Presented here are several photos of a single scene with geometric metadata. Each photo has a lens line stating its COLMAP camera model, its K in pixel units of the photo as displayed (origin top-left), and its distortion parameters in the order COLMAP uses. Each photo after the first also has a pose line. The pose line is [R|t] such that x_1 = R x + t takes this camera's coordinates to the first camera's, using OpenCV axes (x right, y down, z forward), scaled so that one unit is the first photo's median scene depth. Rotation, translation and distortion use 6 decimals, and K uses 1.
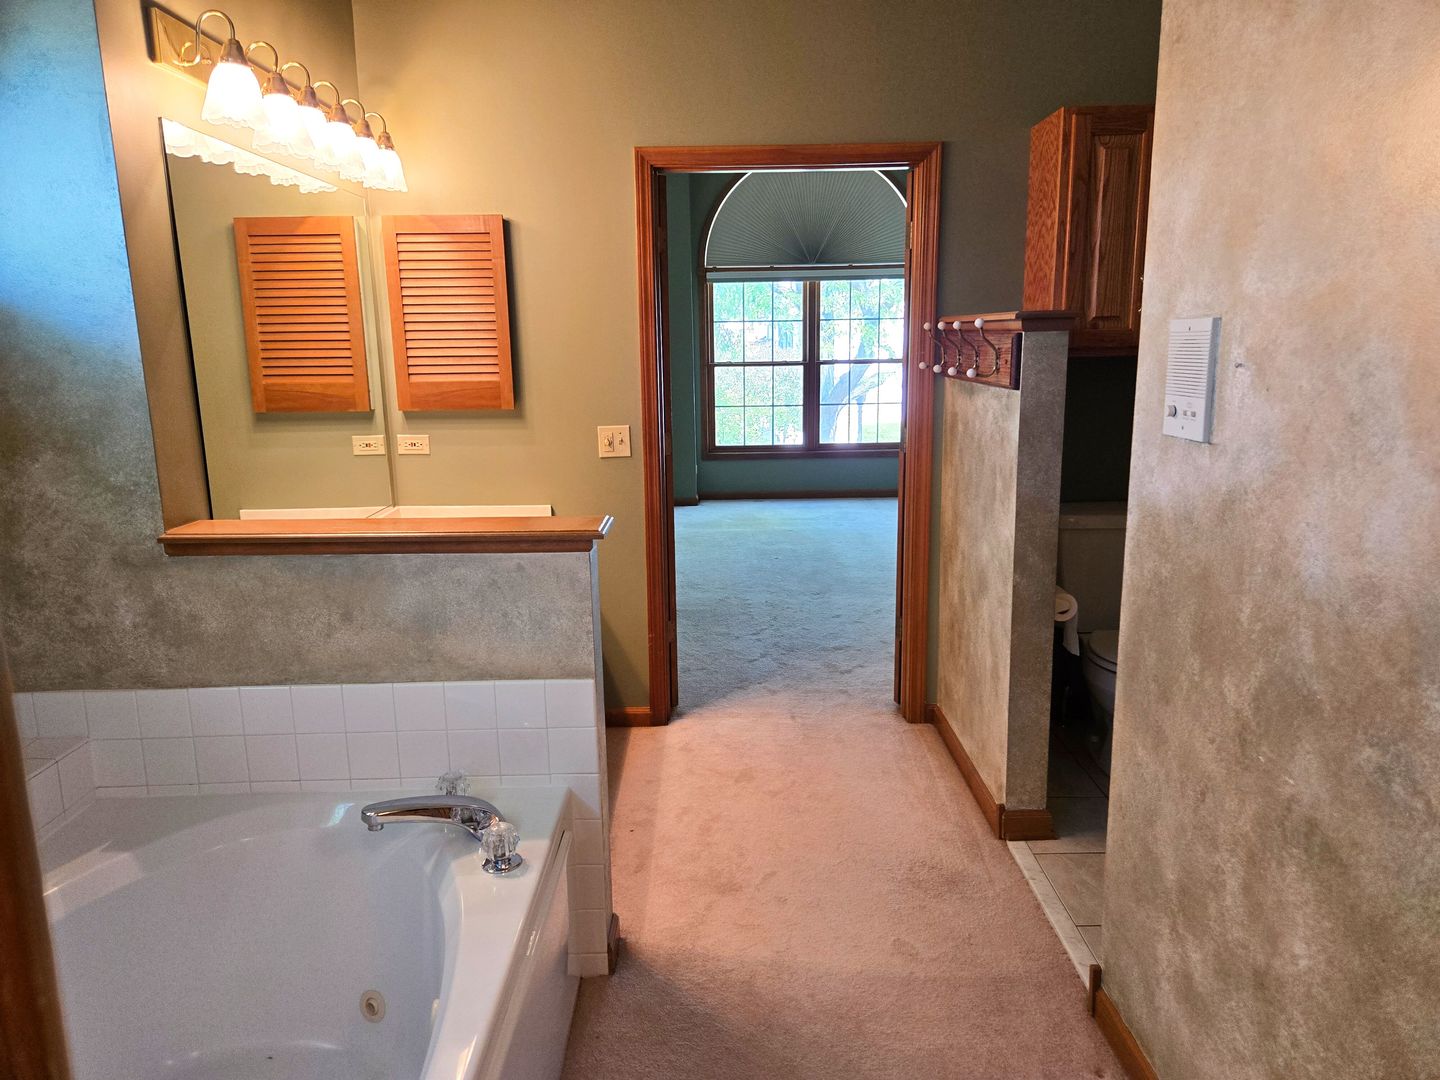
lens RADIAL K [[967.3, 0, 719.0], [0, 967.3, 534.9], [0, 0, 1]] dist [0.067021, -0.050684]
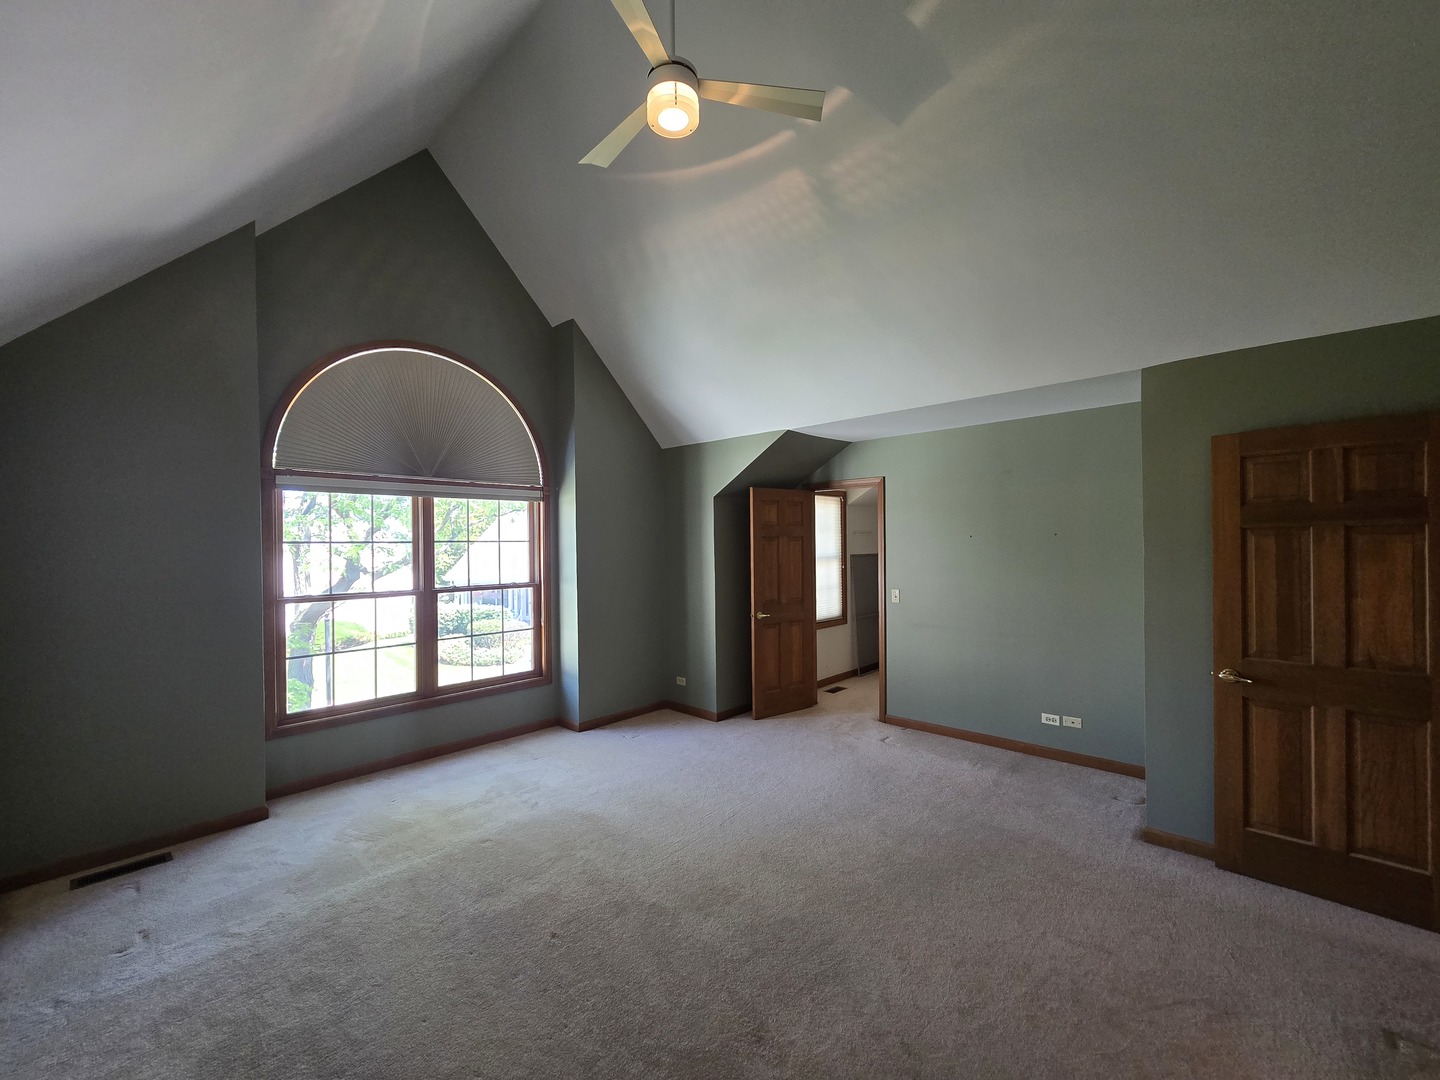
lens RADIAL K [[593.0, 0, 715.2], [0, 593.0, 545.0], [0, 0, 1]] dist [-0.002253, 0.000580]
pose [[0.693321, 0.006444, 0.720600, -0.099528], [0.143154, 0.978800, -0.146487, -0.107337], [-0.706267, 0.204719, 0.677700, 0.474946]]
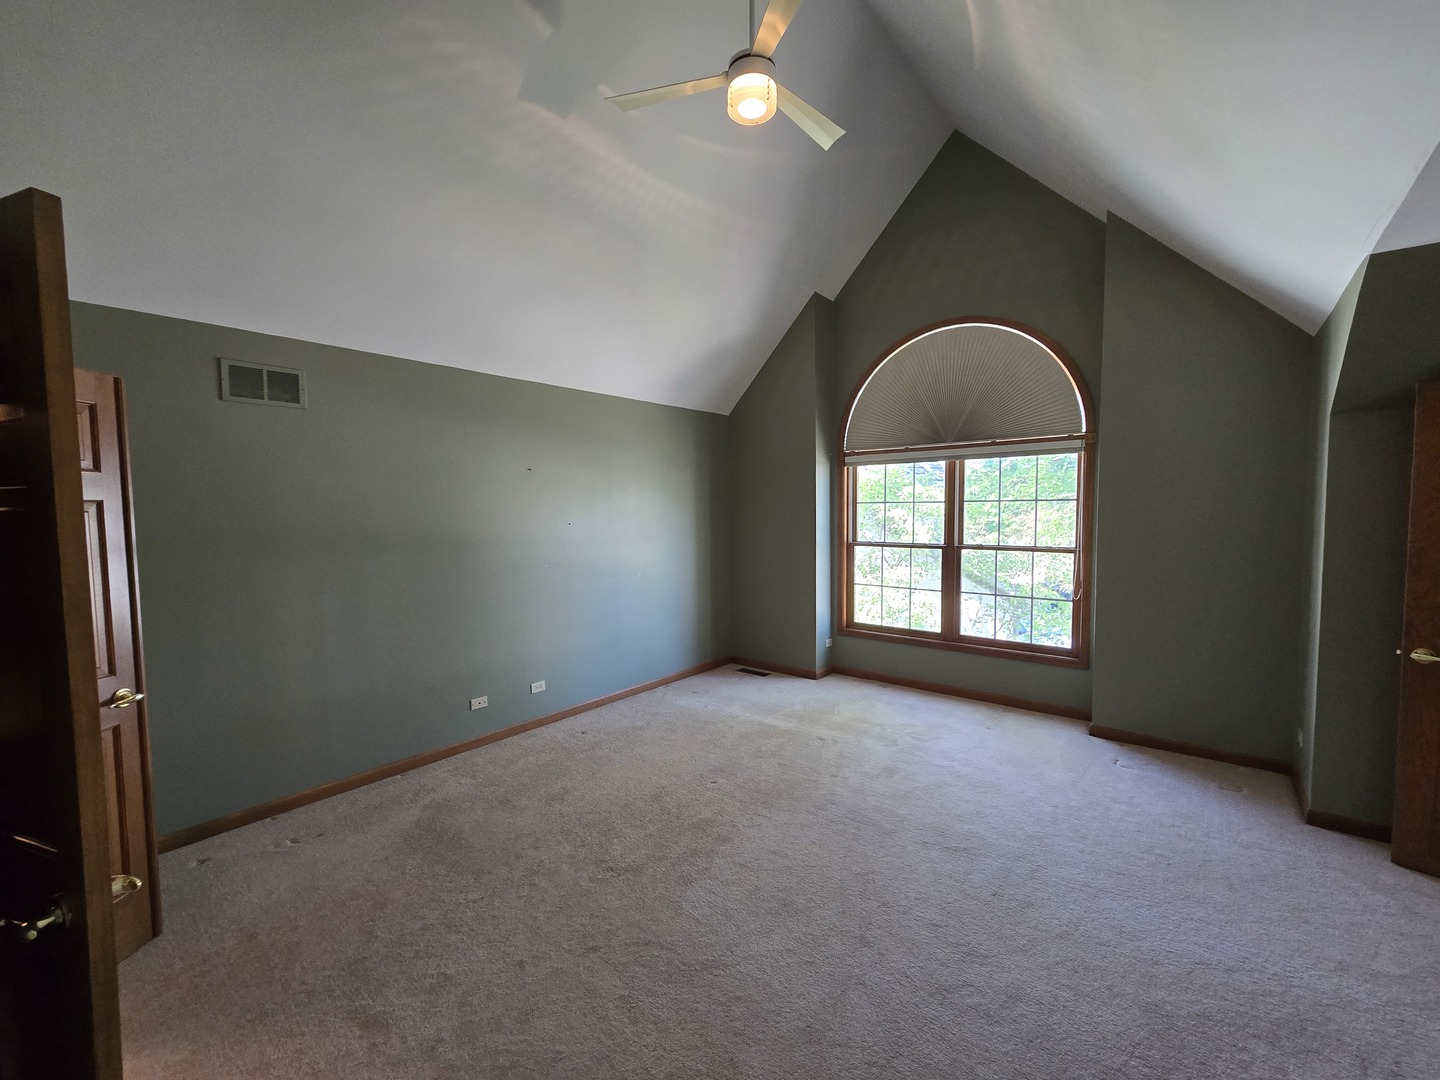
lens RADIAL K [[593.0, 0, 719.5], [0, 593.0, 542.3], [0, 0, 1]] dist [-0.002253, 0.000580]
pose [[0.767502, 0.045059, -0.639461, 0.286378], [-0.134677, 0.986598, -0.092125, -0.100489], [0.626740, 0.156827, 0.763284, 0.433672]]
